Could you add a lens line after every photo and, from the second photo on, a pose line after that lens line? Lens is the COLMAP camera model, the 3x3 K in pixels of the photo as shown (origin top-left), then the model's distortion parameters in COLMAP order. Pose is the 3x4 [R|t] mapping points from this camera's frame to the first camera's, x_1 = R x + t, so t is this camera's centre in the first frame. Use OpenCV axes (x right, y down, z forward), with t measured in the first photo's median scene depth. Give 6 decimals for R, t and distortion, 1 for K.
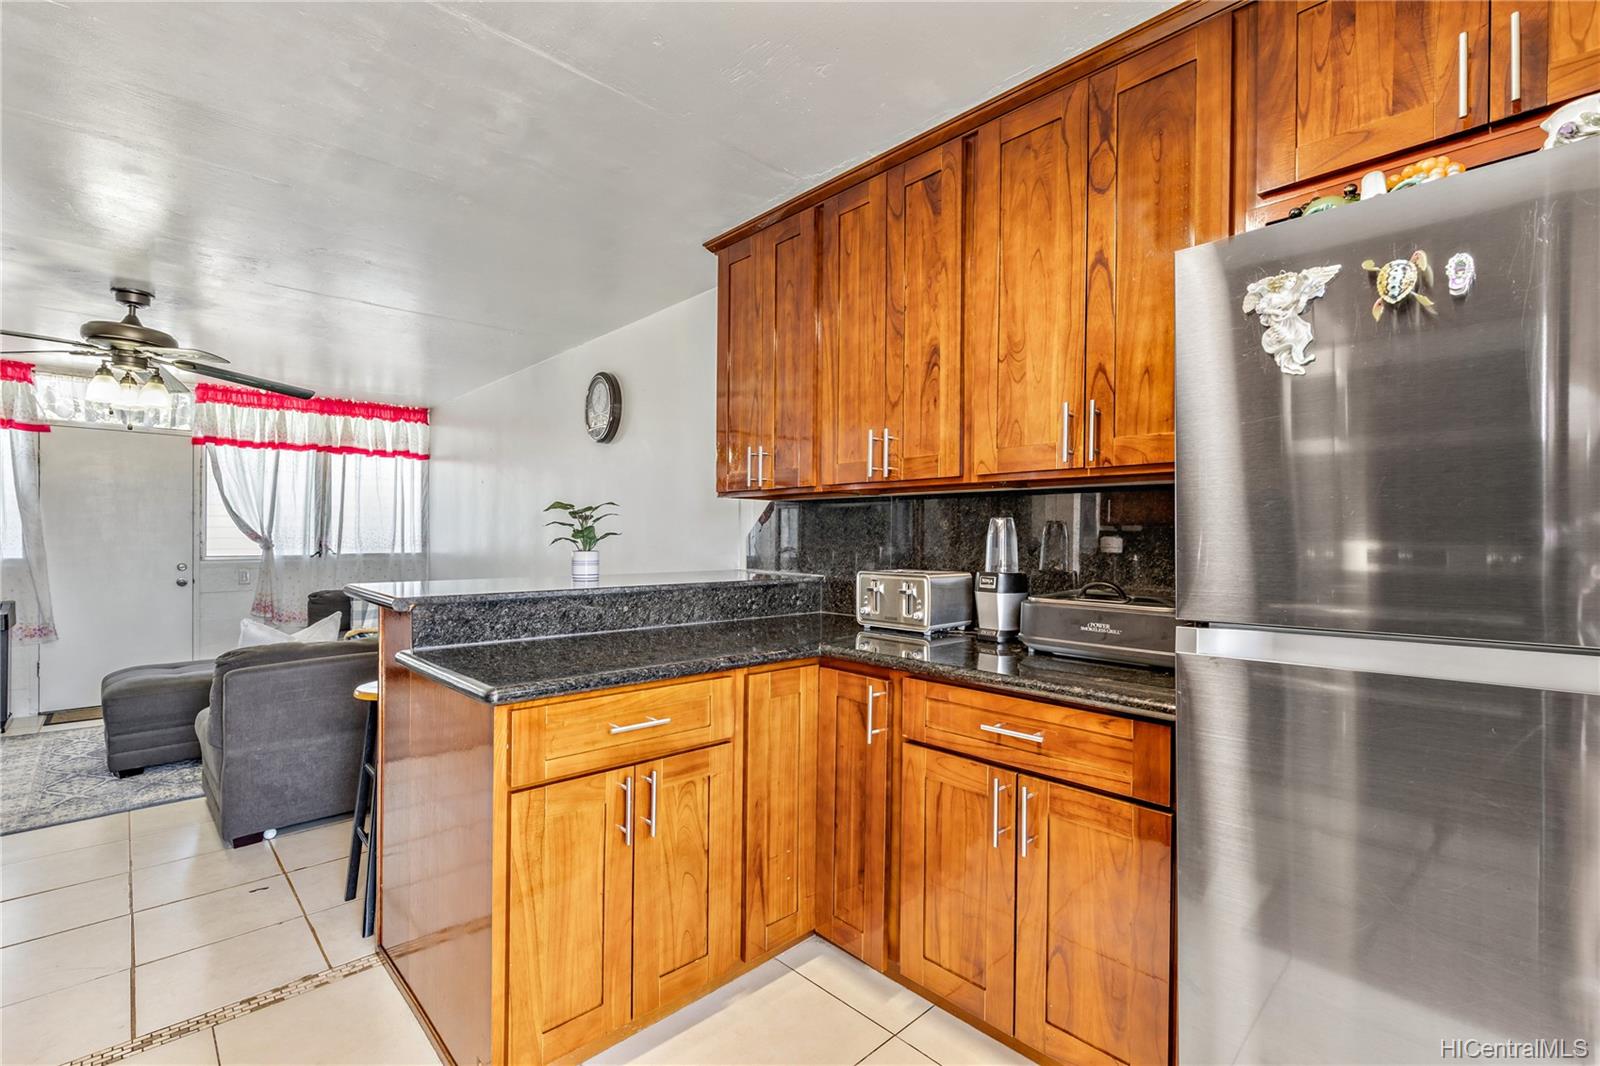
lens RADIAL K [[713.9, 0, 799.2], [0, 713.9, 540.3], [0, 0, 1]] dist [0.010549, -0.003129]
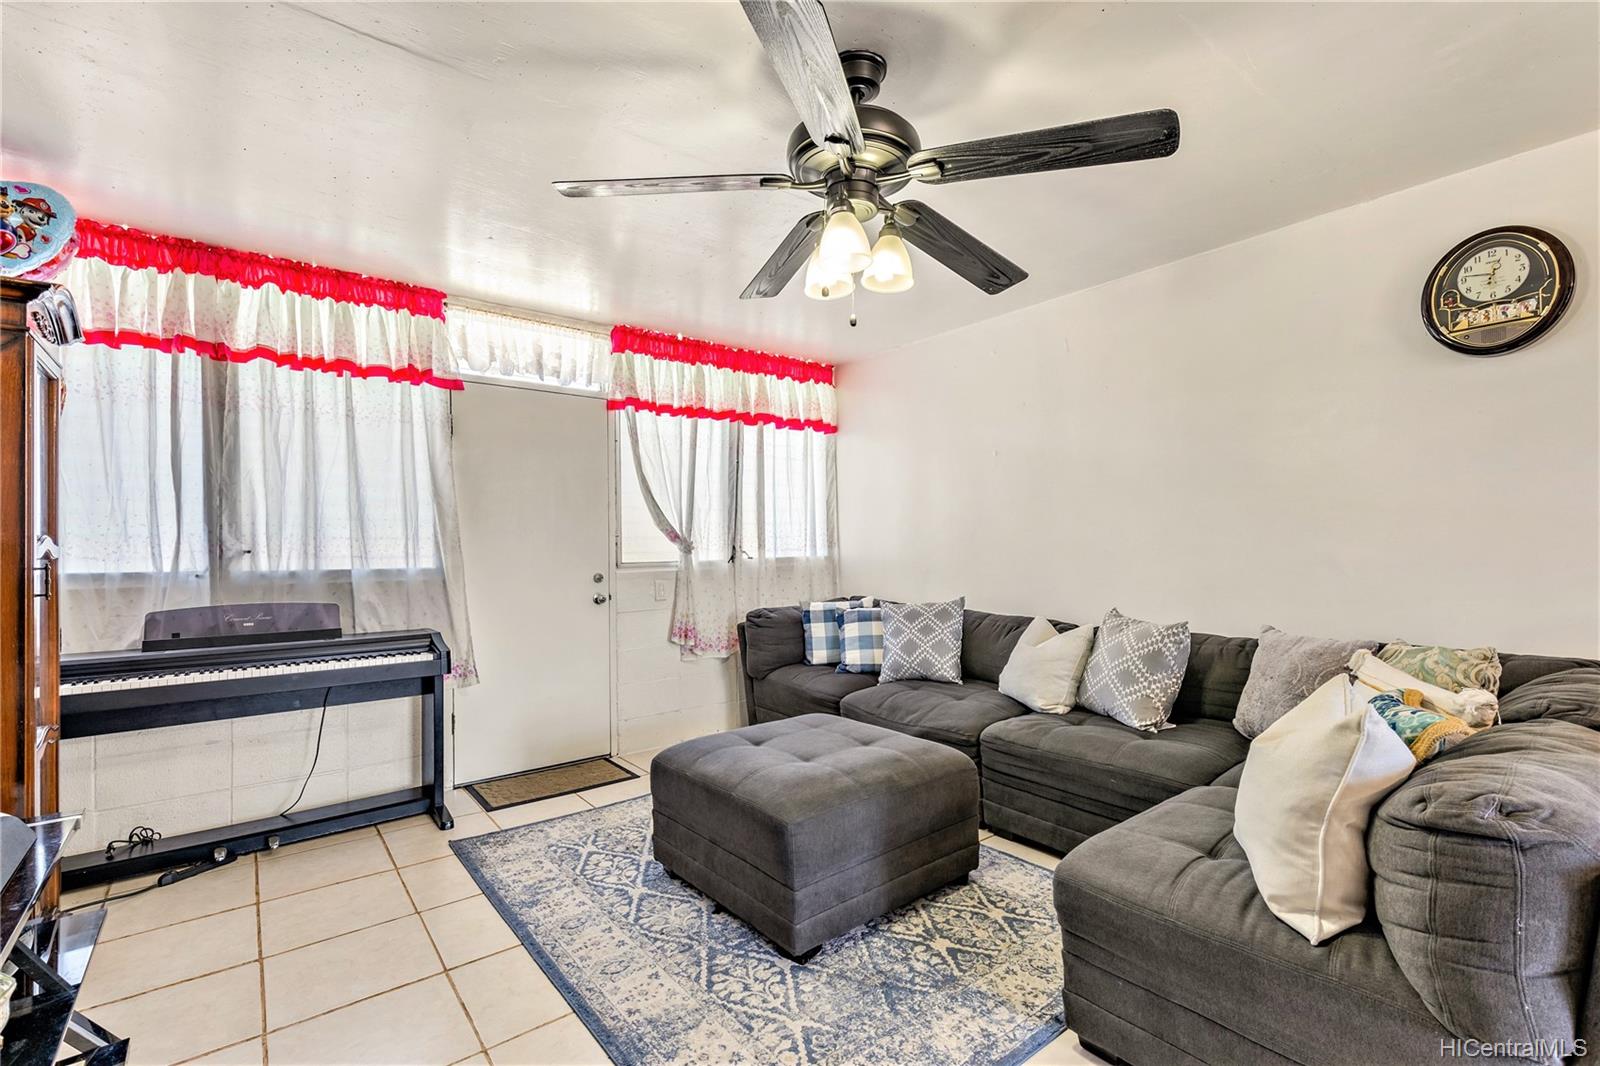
lens RADIAL K [[713.9, 0, 800.7], [0, 713.9, 538.4], [0, 0, 1]] dist [0.010549, -0.003129]
pose [[0.995786, -0.012288, -0.090879, -0.645892], [0.011714, 0.999908, -0.006850, 0.004908], [0.090954, 0.005756, 0.995838, 0.325310]]
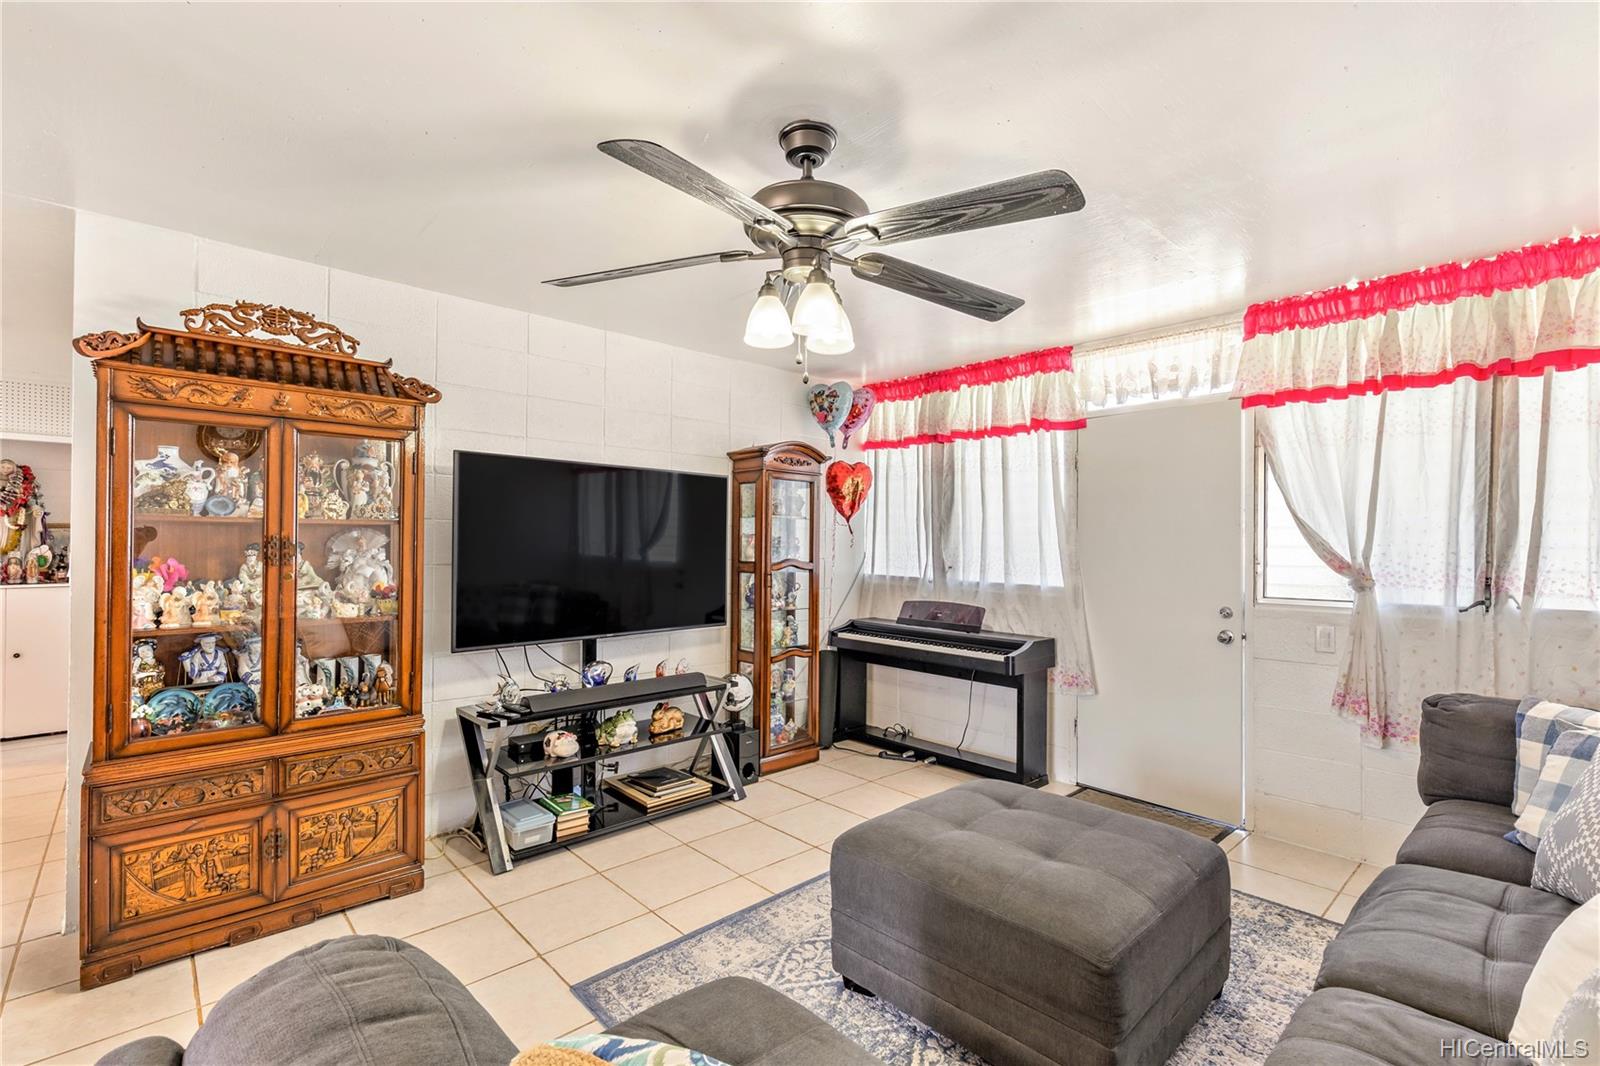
lens RADIAL K [[713.9, 0, 804.0], [0, 713.9, 537.8], [0, 0, 1]] dist [0.010549, -0.003129]
pose [[-0.011802, -0.010628, -0.999874, -0.259801], [-0.006896, 0.999921, -0.010548, -0.019705], [0.999907, 0.006771, -0.011874, 0.703235]]
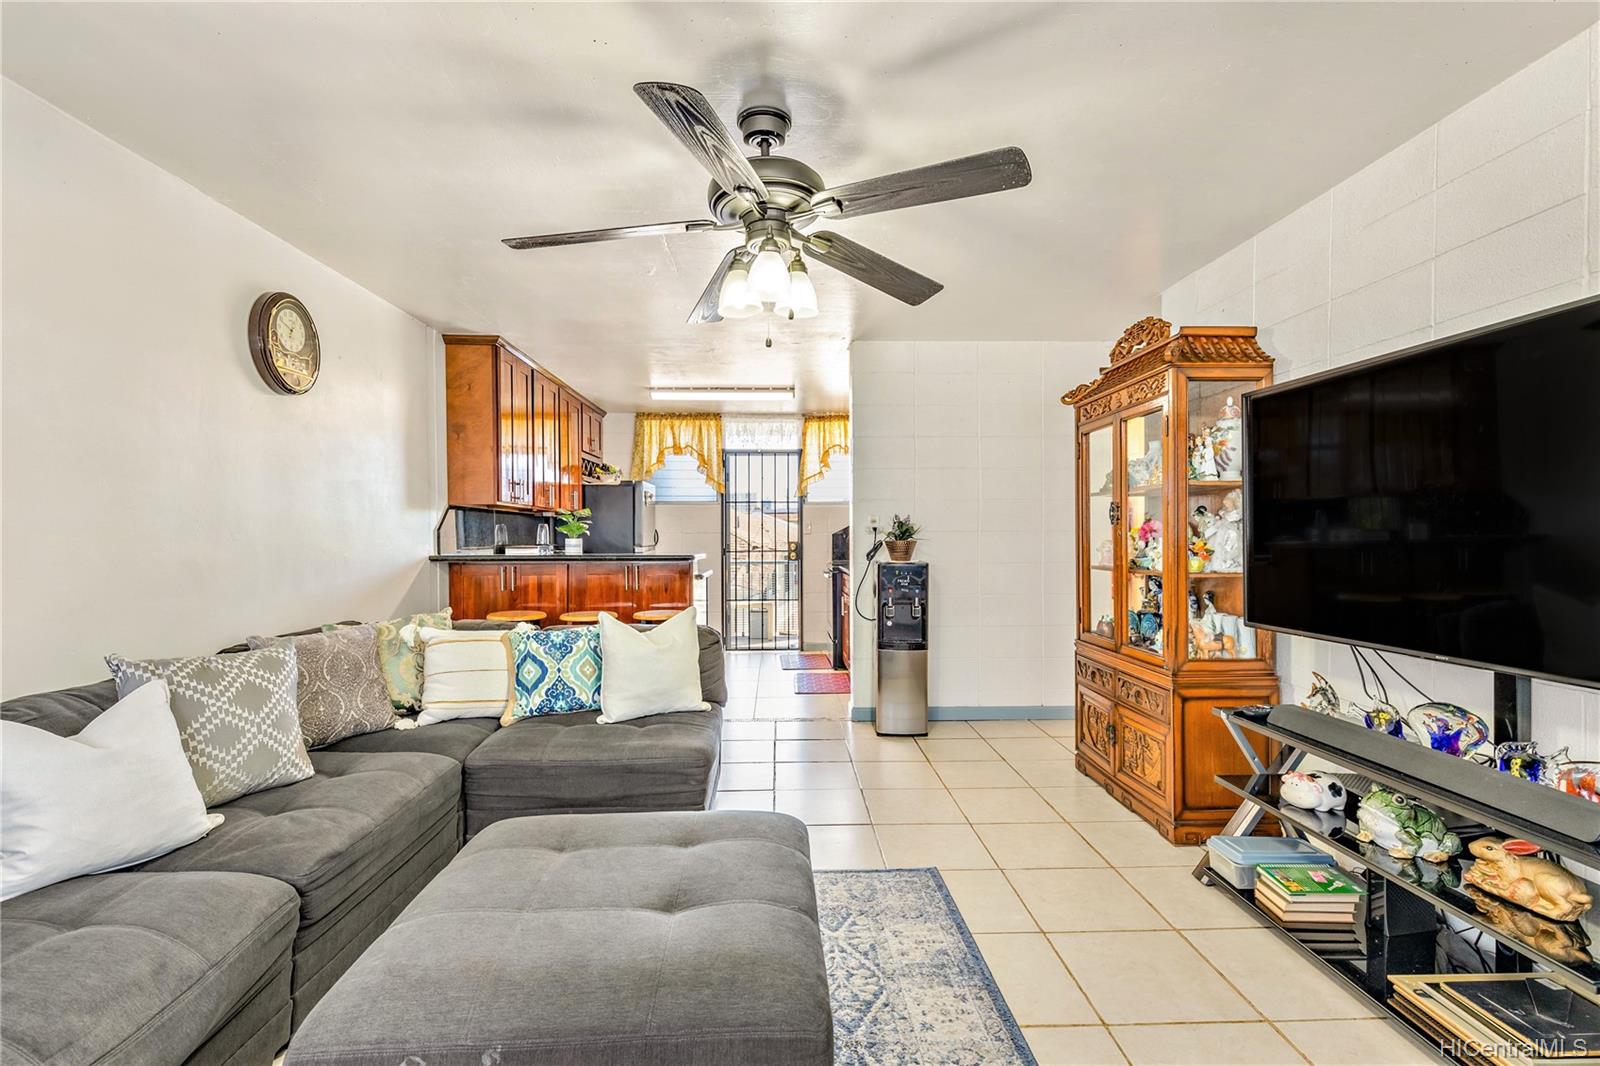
lens RADIAL K [[713.9, 0, 802.9], [0, 713.9, 538.6], [0, 0, 1]] dist [0.010549, -0.003129]
pose [[-0.750490, -0.002807, 0.660876, -0.946892], [0.004019, 0.999953, 0.008811, 0.001723], [-0.660869, 0.009269, -0.750444, 1.005553]]
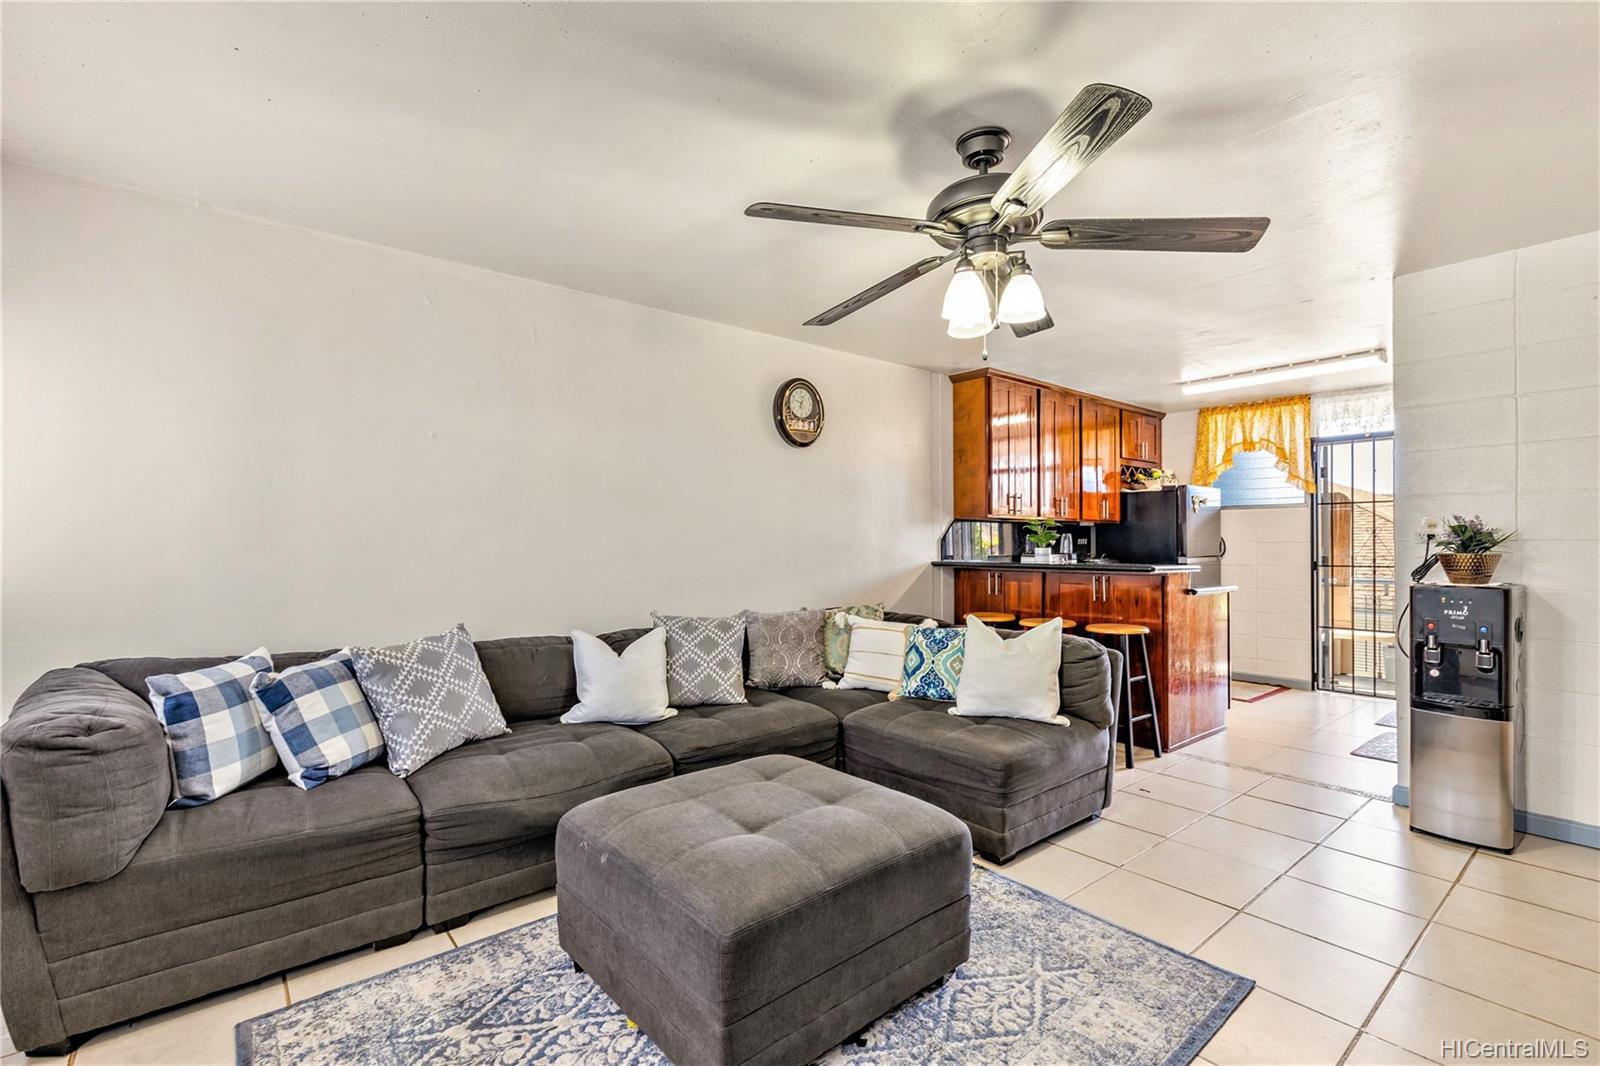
lens RADIAL K [[713.9, 0, 804.2], [0, 713.9, 539.4], [0, 0, 1]] dist [0.010549, -0.003129]
pose [[0.062234, 0.006374, 0.998041, -1.087839], [0.004299, 0.999969, -0.006654, 0.002109], [-0.998052, 0.004704, 0.062205, 0.781833]]
